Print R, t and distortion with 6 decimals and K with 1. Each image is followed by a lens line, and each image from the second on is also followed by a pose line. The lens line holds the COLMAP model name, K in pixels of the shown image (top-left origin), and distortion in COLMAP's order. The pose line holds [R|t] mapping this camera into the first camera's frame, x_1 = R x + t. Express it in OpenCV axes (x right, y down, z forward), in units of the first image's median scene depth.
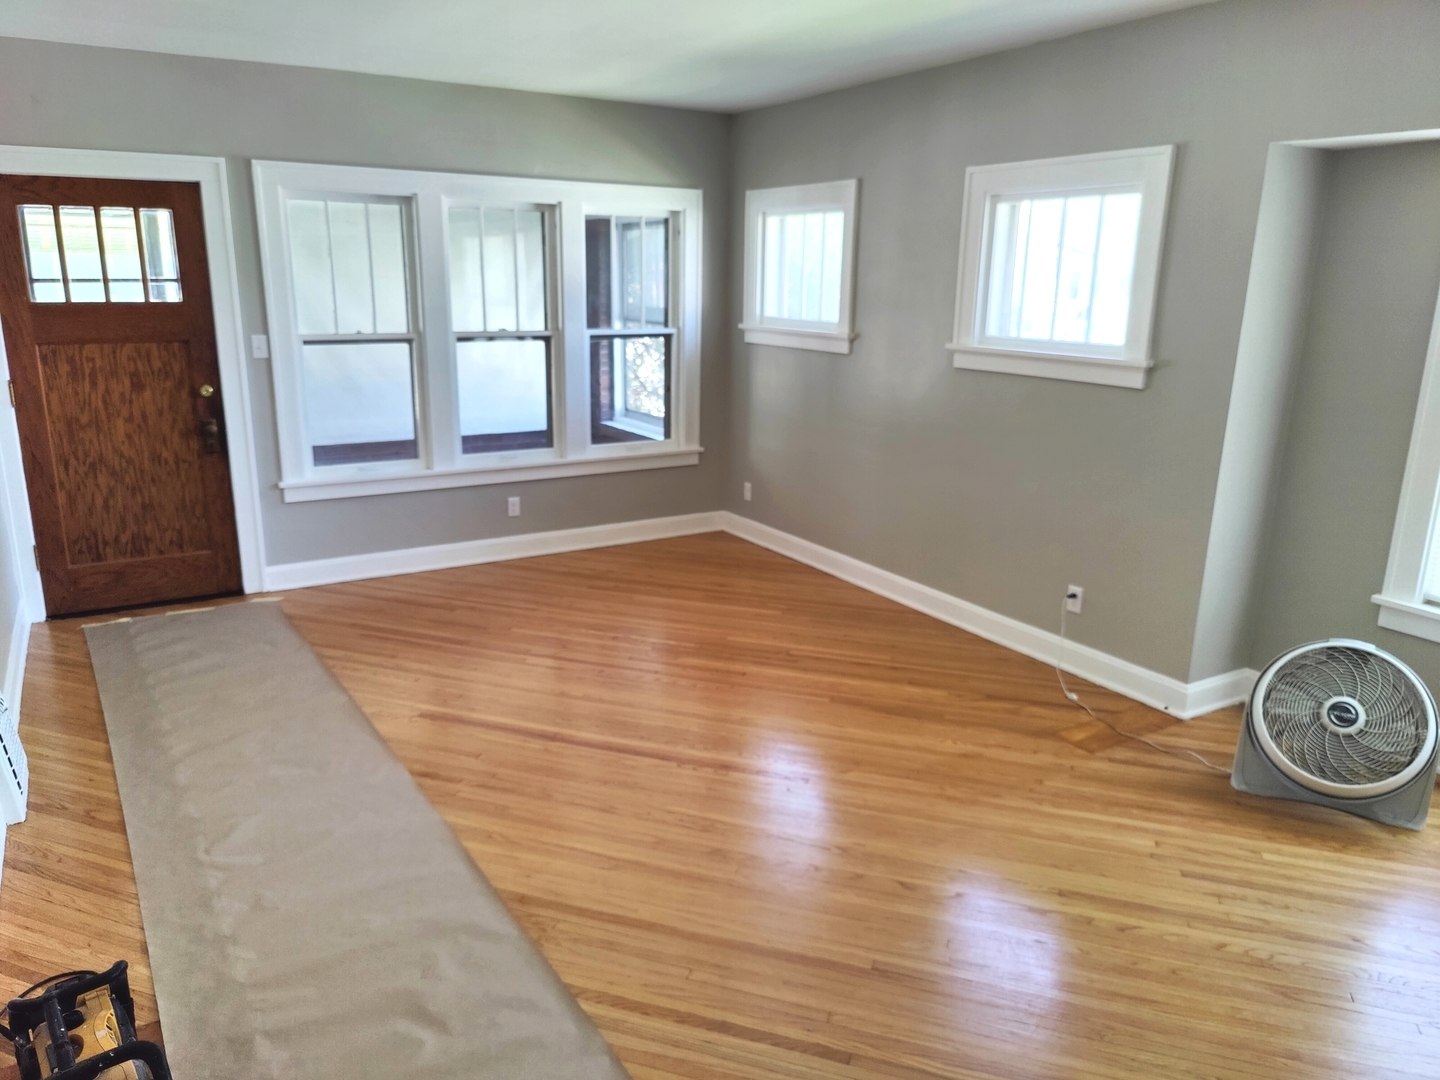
lens RADIAL K [[997.9, 0, 706.7], [0, 997.9, 542.2], [0, 0, 1]] dist [0.030542, -0.038393]
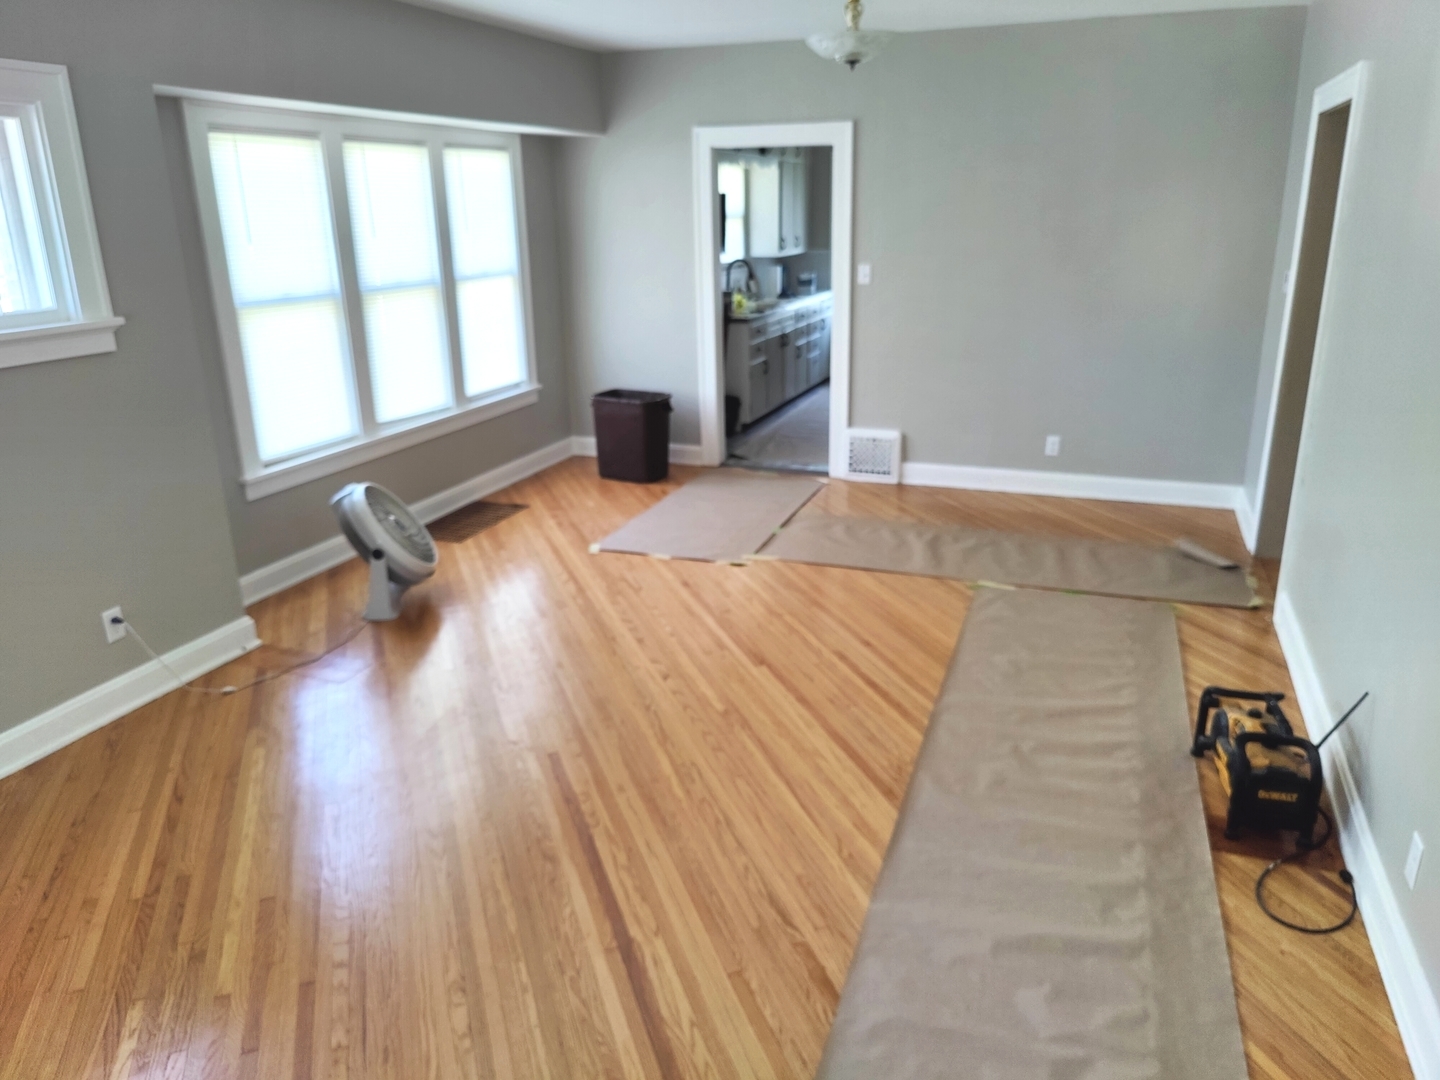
lens RADIAL K [[997.9, 0, 706.7], [0, 997.9, 542.2], [0, 0, 1]] dist [0.030542, -0.038393]
pose [[-0.596441, -0.257013, 0.760396, -0.467756], [0.224557, 0.856089, 0.465496, -0.243156], [-0.770605, 0.448393, -0.452892, 0.865519]]
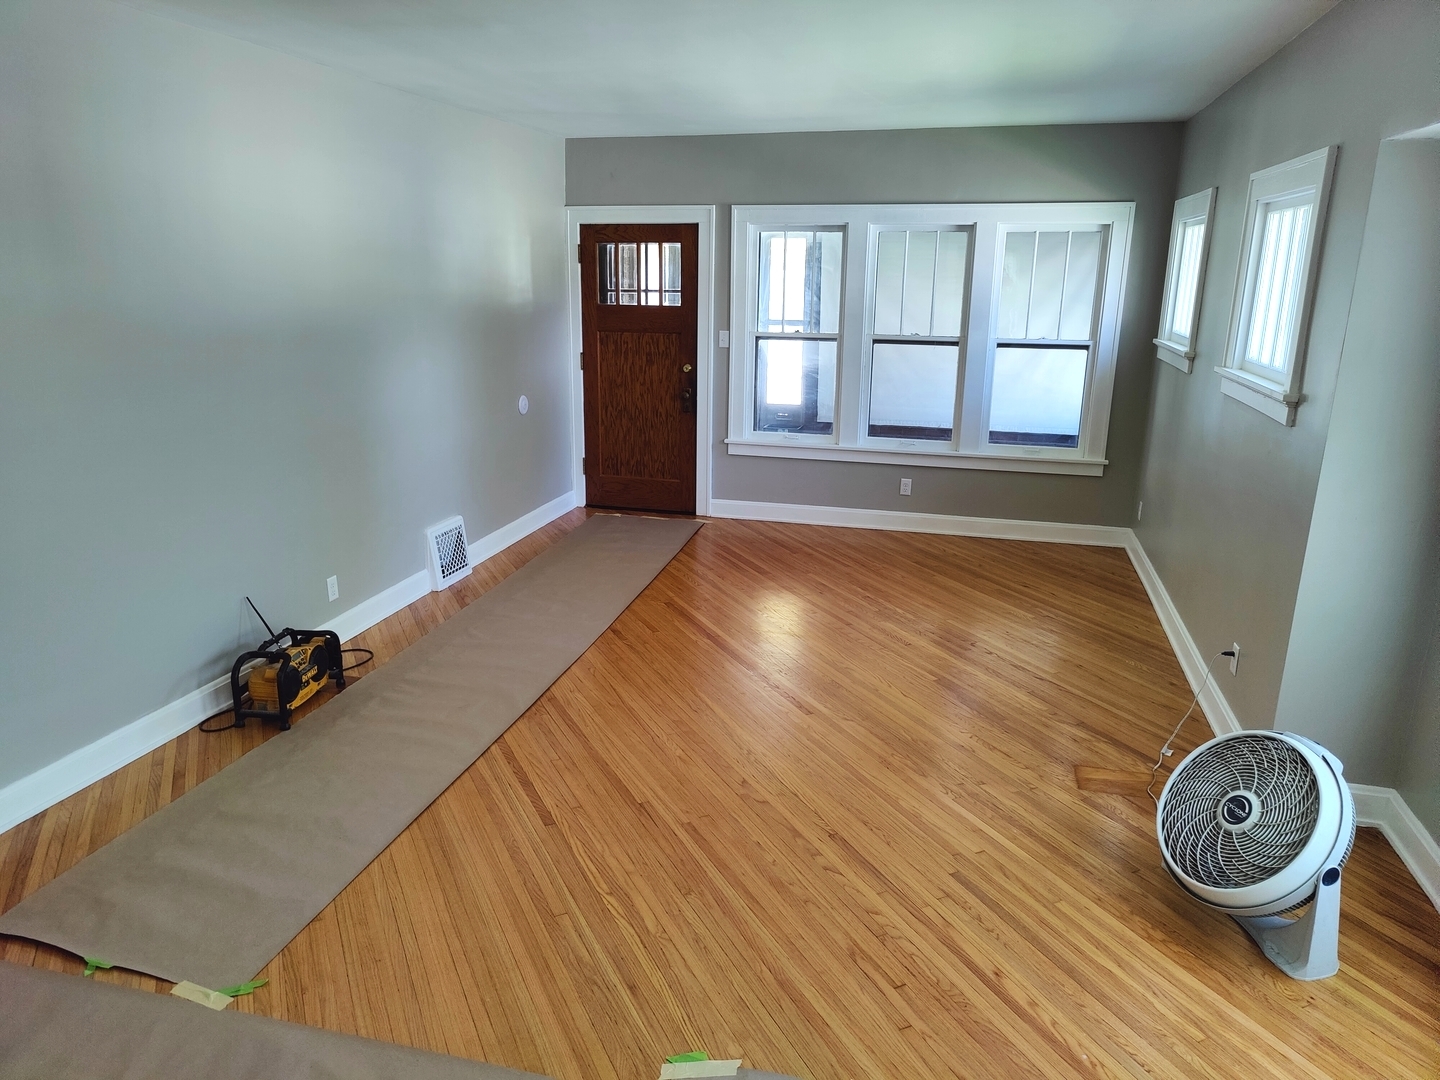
lens RADIAL K [[989.6, 0, 725.6], [0, 989.6, 534.6], [0, 0, 1]] dist [0.023756, 0.001416]
pose [[0.698901, 0.179492, -0.692329, 0.571508], [-0.186860, 0.980201, 0.065492, -0.021532], [0.690377, 0.083597, 0.718604, 0.042290]]
